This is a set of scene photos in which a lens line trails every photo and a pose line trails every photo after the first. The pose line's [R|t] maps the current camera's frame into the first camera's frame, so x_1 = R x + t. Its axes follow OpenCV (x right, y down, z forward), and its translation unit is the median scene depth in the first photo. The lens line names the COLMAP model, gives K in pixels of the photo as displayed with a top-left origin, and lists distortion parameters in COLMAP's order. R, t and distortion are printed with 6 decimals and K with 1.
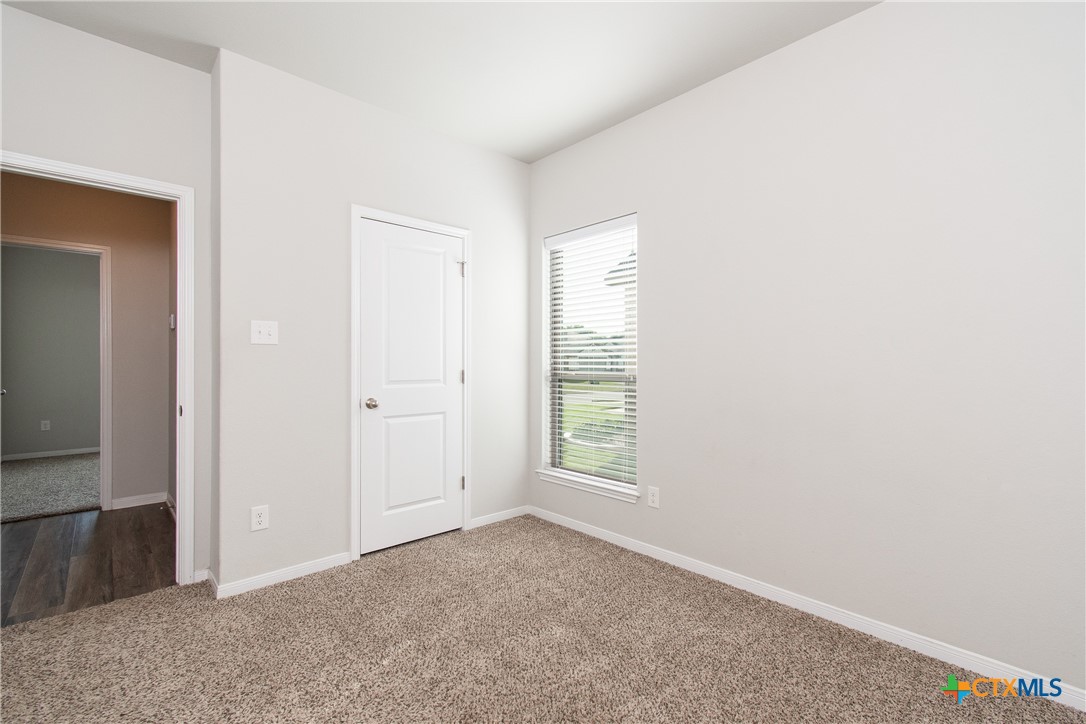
lens RADIAL K [[495.8, 0, 541.0], [0, 495.8, 366.5], [0, 0, 1]] dist [0.003081, 0.000002]
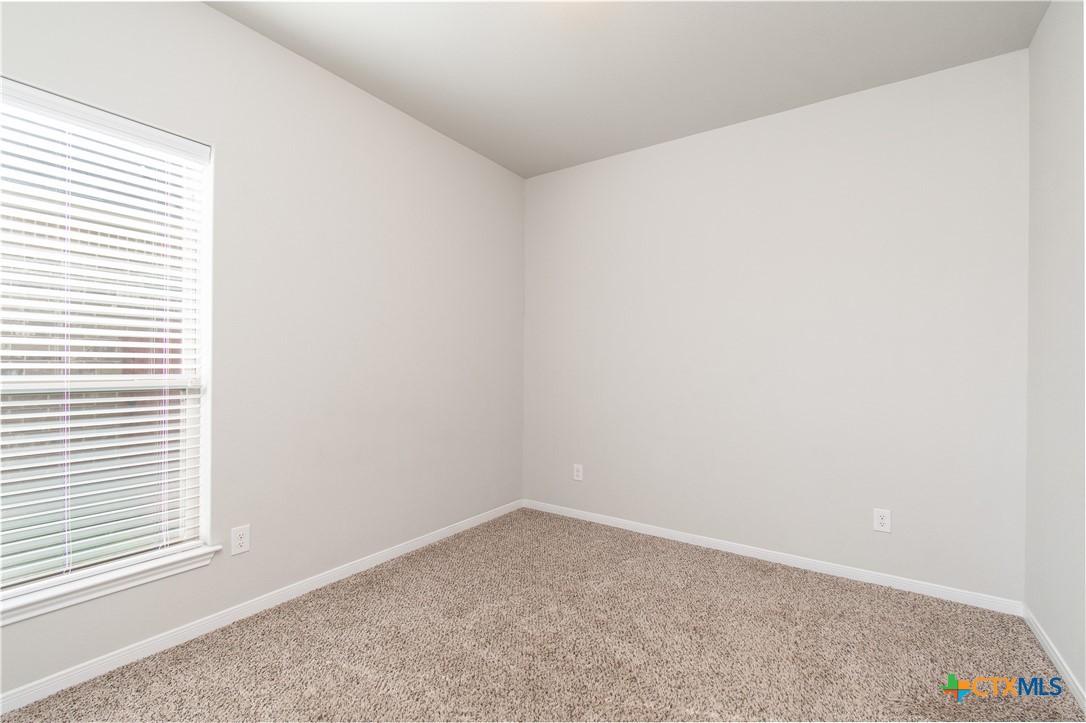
lens RADIAL K [[495.8, 0, 541.0], [0, 495.8, 366.0], [0, 0, 1]] dist [0.003081, 0.000002]
pose [[-0.258446, 0.004310, 0.966016, -0.689047], [0.007446, 0.999969, -0.002469, 0.006315], [-0.965997, 0.006554, -0.258470, 0.833270]]
